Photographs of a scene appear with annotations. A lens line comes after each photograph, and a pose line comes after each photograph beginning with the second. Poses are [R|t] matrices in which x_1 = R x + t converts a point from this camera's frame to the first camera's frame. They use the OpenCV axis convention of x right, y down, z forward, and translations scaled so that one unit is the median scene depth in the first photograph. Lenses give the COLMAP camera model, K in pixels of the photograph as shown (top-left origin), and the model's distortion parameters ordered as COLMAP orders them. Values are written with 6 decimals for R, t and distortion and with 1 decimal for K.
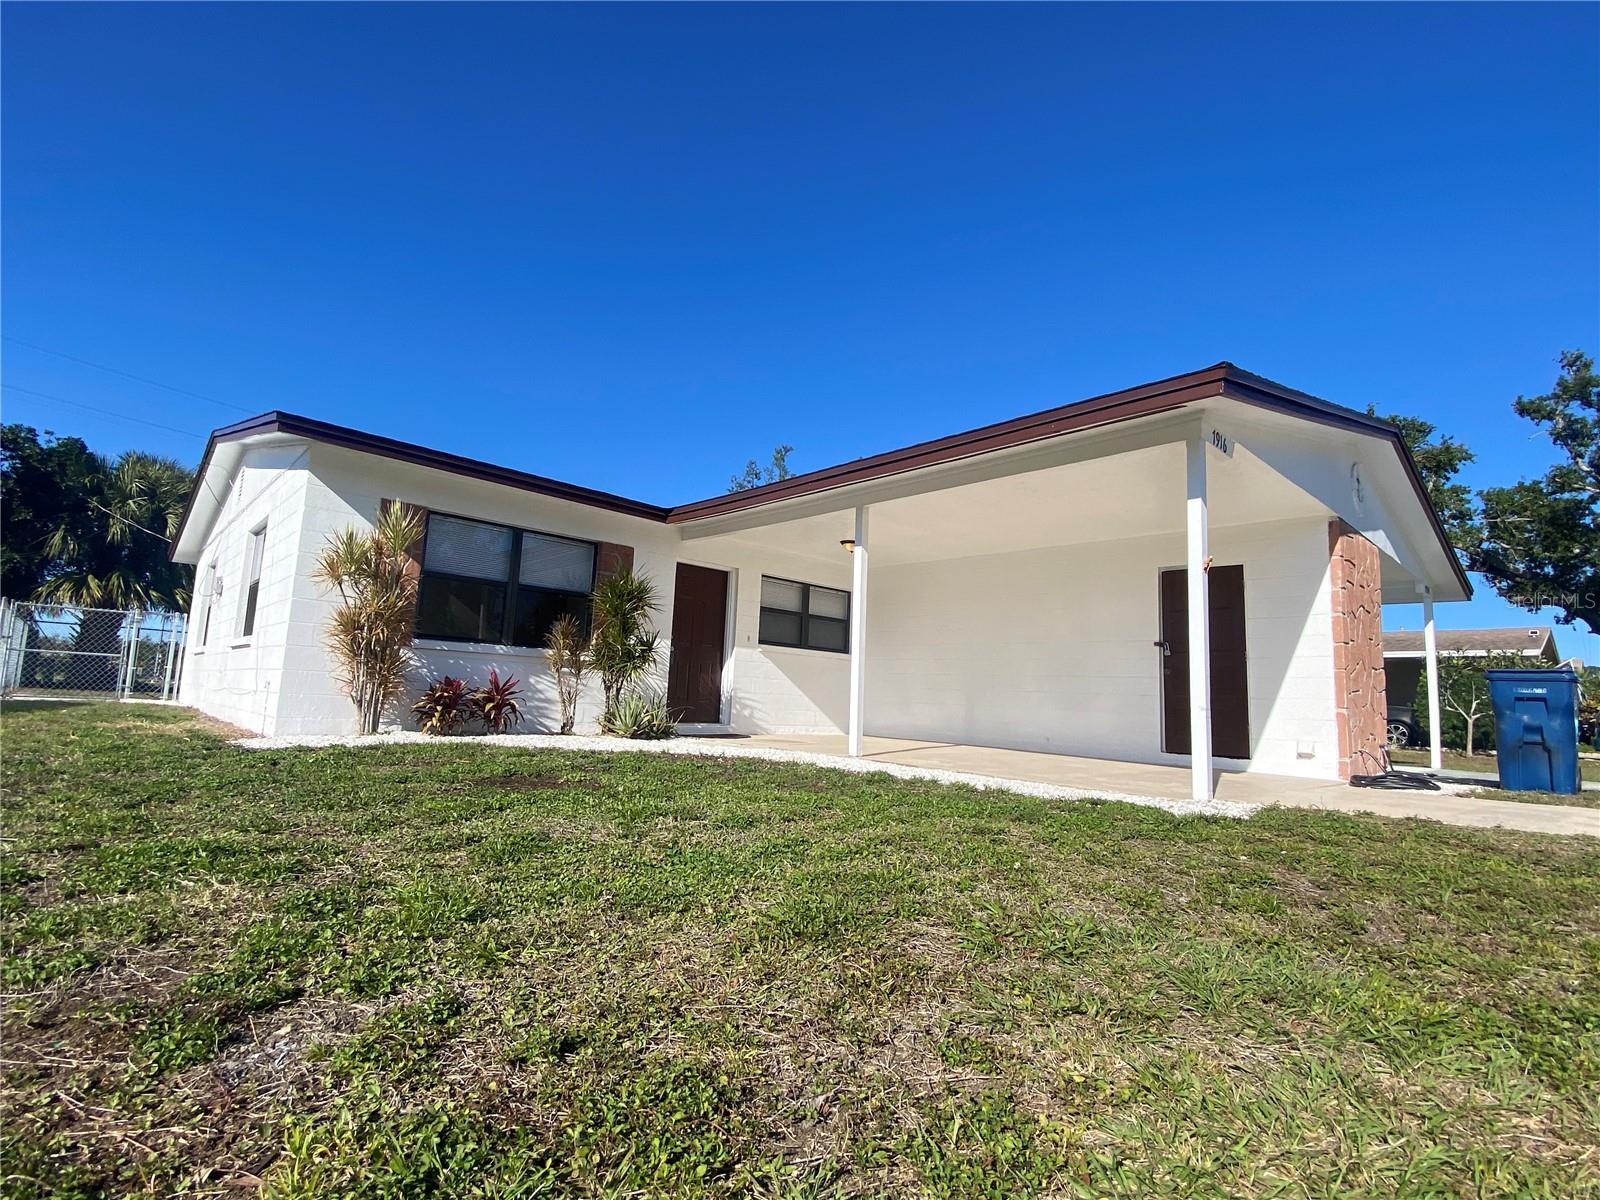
lens RADIAL K [[777.4, 0, 800.0], [0, 777.4, 600.0], [0, 0, 1]] dist [-0.000458, -0.000066]
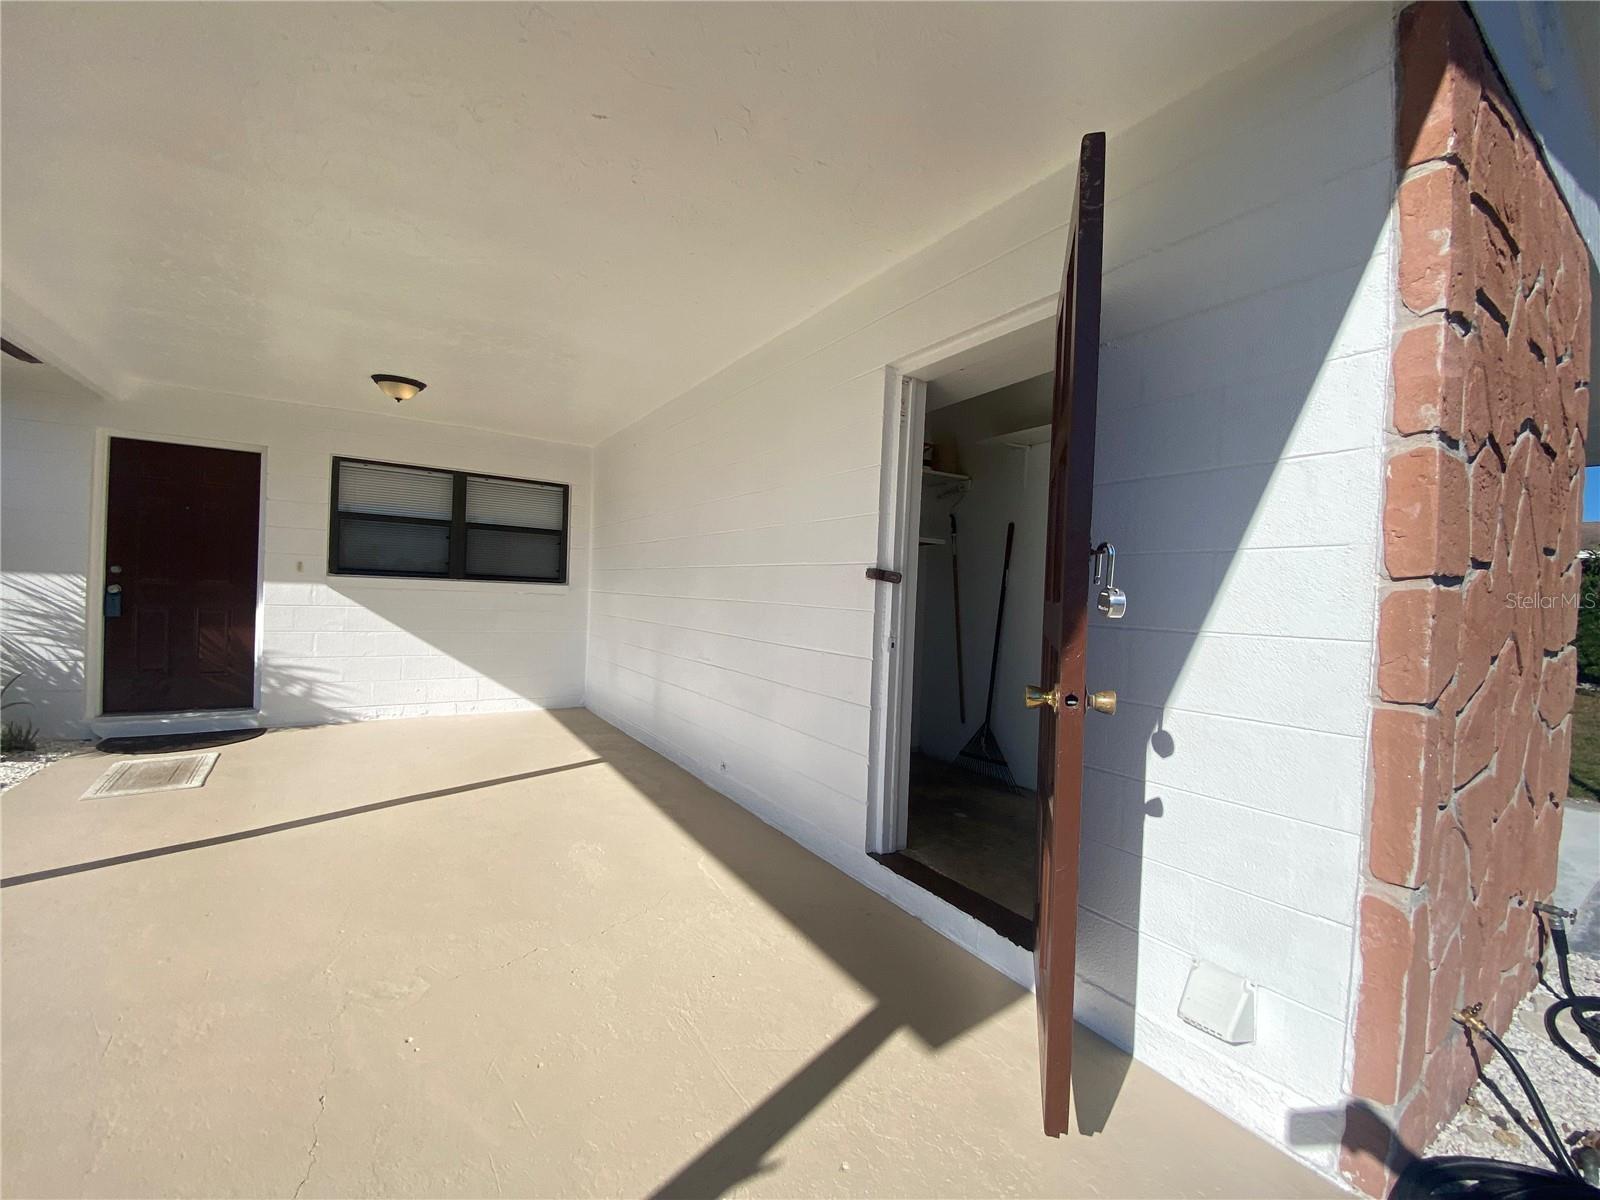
lens RADIAL K [[658.3, 0, 803.9], [0, 658.3, 606.4], [0, 0, 1]] dist [0.022325, -0.021305]
pose [[0.984718, -0.008887, -0.173930, 0.431679], [0.033411, 0.989786, 0.138589, 0.024476], [0.170922, -0.142282, 0.974957, 0.610735]]
